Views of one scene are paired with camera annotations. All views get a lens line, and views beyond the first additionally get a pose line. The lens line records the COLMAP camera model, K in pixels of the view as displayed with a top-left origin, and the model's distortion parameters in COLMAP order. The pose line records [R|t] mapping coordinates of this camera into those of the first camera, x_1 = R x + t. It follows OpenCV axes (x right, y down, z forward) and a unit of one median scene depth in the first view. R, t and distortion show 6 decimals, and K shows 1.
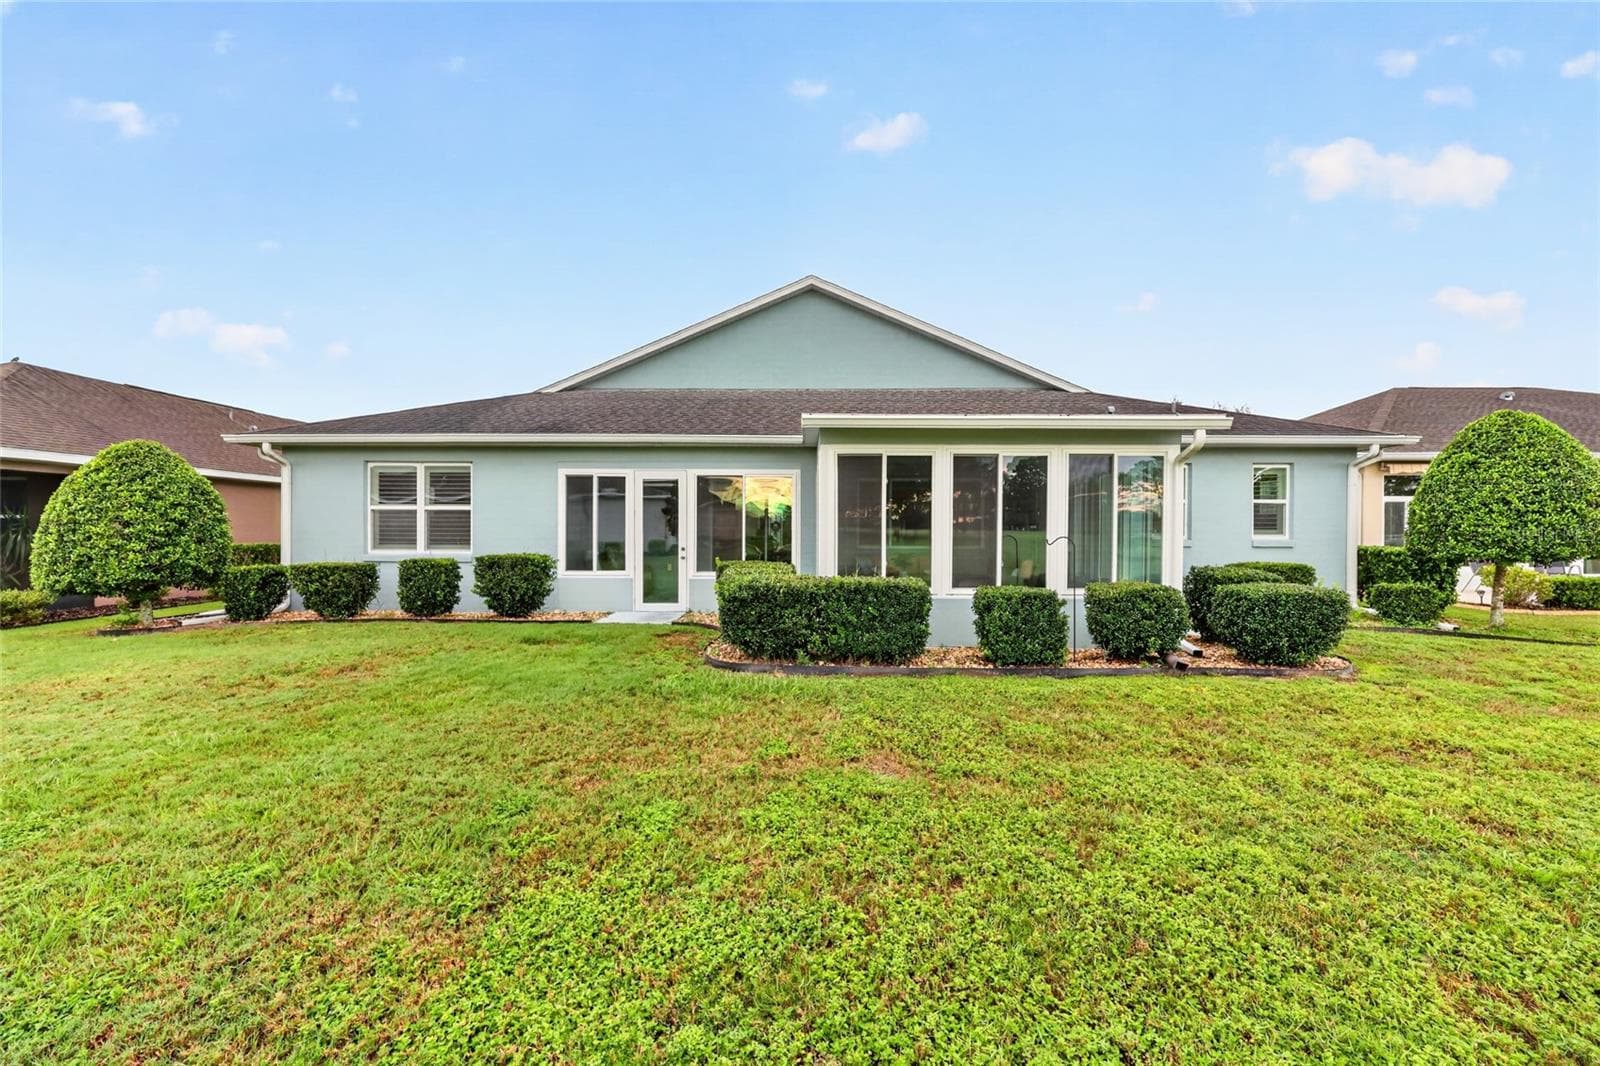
lens RADIAL K [[649.5, 0, 800.0], [0, 649.5, 533.0], [0, 0, 1]] dist [0.000311, 0.000038]
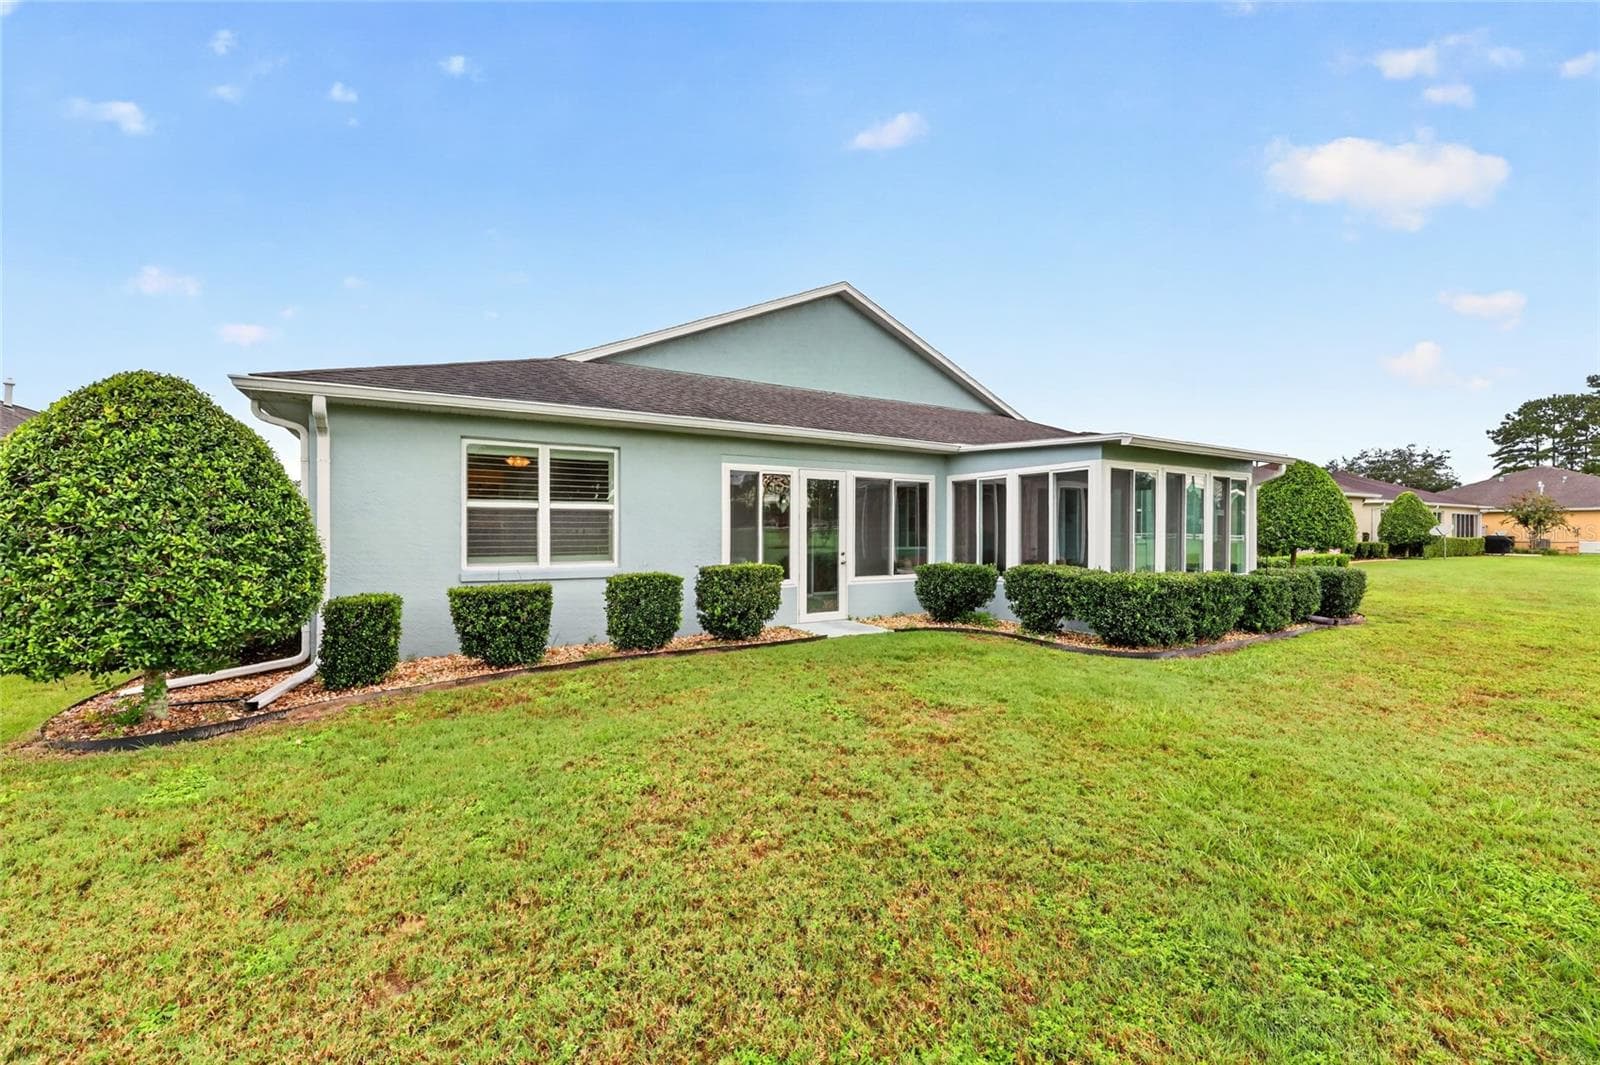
lens RADIAL K [[649.5, 0, 800.0], [0, 649.5, 532.5], [0, 0, 1]] dist [0.000311, 0.000038]
pose [[0.843186, -0.005040, 0.537598, -0.743685], [0.006679, 0.999977, -0.001102, -0.006345], [-0.537580, 0.004520, 0.843200, 0.231873]]
